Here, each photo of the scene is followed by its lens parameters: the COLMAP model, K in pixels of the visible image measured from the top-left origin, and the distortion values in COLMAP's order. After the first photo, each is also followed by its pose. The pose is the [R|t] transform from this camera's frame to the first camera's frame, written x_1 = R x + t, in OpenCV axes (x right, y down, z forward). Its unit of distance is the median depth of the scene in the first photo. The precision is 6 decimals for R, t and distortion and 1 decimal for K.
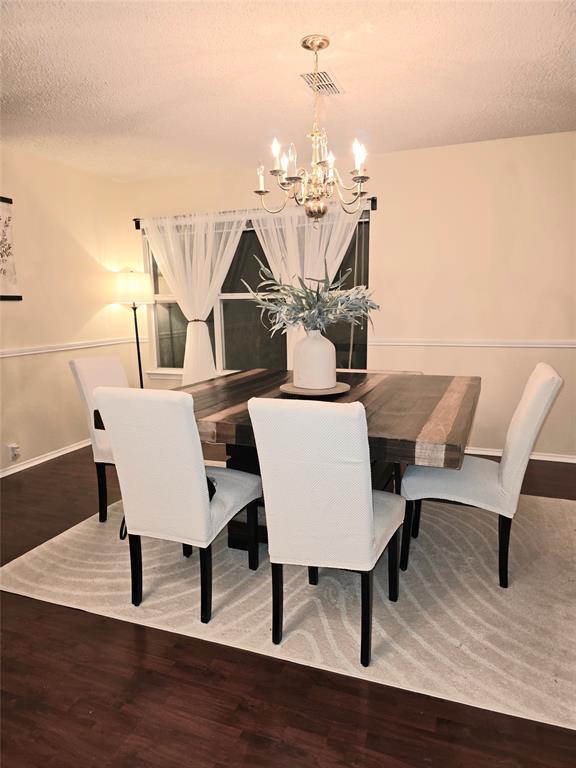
lens RADIAL K [[527.6, 0, 287.8], [0, 527.6, 382.9], [0, 0, 1]] dist [0.031189, -0.009954]
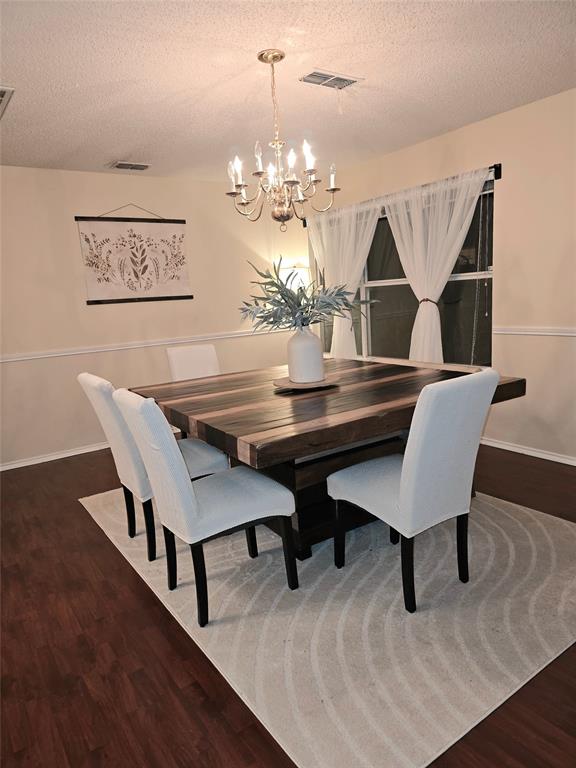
lens RADIAL K [[527.6, 0, 288.8], [0, 527.6, 383.2], [0, 0, 1]] dist [0.031189, -0.009954]
pose [[0.818755, 0.059082, -0.571095, 0.400737], [-0.033114, 0.997895, 0.055763, -0.028527], [0.573187, -0.026745, 0.818988, 0.076404]]
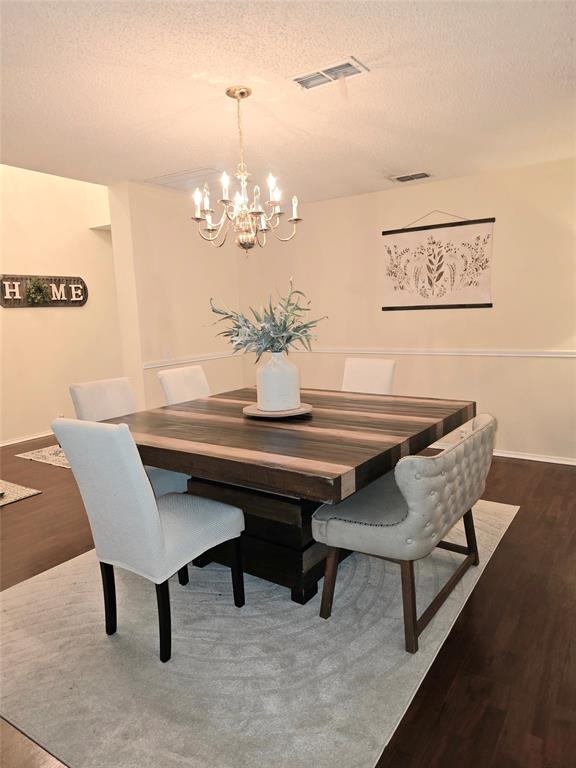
lens RADIAL K [[527.6, 0, 286.1], [0, 527.6, 383.0], [0, 0, 1]] dist [0.031189, -0.009954]
pose [[-0.244543, 0.149935, -0.957976, 0.653263], [-0.106475, 0.977846, 0.180225, -0.144075], [0.963775, 0.146073, -0.223161, 0.796819]]
